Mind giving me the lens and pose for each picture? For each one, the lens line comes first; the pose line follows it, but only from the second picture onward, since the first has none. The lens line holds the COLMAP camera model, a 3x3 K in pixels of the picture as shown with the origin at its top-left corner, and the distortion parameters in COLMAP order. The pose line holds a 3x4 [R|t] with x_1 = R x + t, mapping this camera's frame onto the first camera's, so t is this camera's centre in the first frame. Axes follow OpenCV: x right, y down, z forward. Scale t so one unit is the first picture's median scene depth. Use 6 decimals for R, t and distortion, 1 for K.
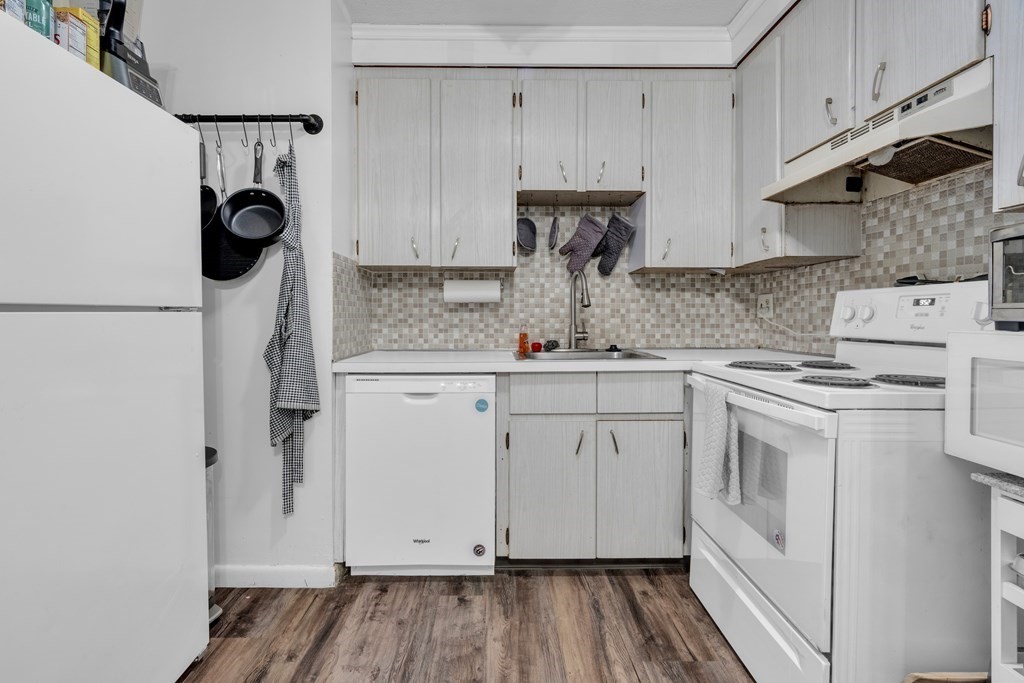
lens RADIAL K [[464.8, 0, 517.5], [0, 464.8, 329.4], [0, 0, 1]] dist [-0.004853, -0.000144]
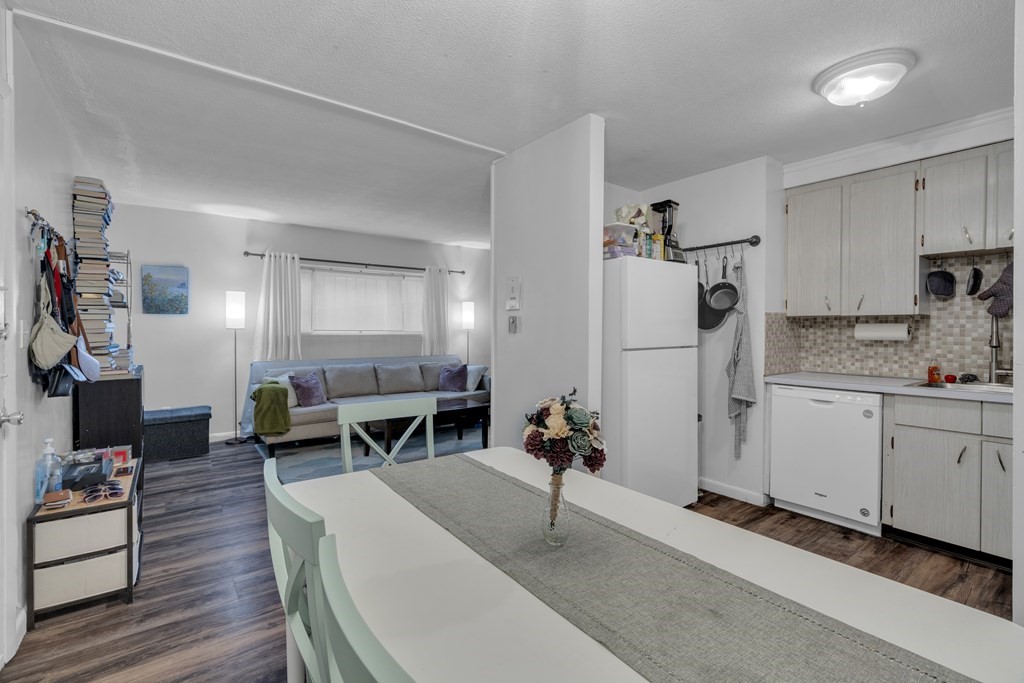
lens RADIAL K [[474.1, 0, 496.1], [0, 474.1, 328.0], [0, 0, 1]] dist [-0.001191, 0.000707]
pose [[0.559046, -0.001278, -0.829136, 0.435446], [-0.025485, 0.999500, -0.018725, -0.043356], [0.828745, 0.031599, 0.558734, -0.704614]]
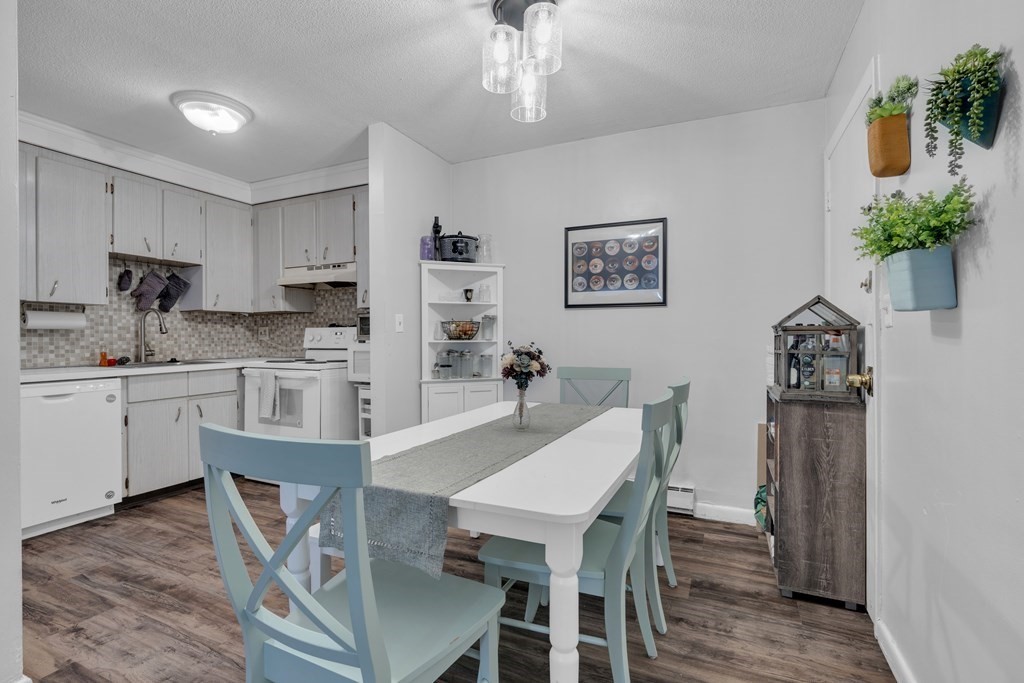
lens RADIAL K [[464.8, 0, 517.5], [0, 464.8, 329.4], [0, 0, 1]] dist [-0.004853, -0.000144]
pose [[0.422765, 0.014449, 0.906124, -0.761565], [0.028544, 0.999164, -0.029250, 0.016999], [-0.905790, 0.038230, 0.421999, -0.730849]]
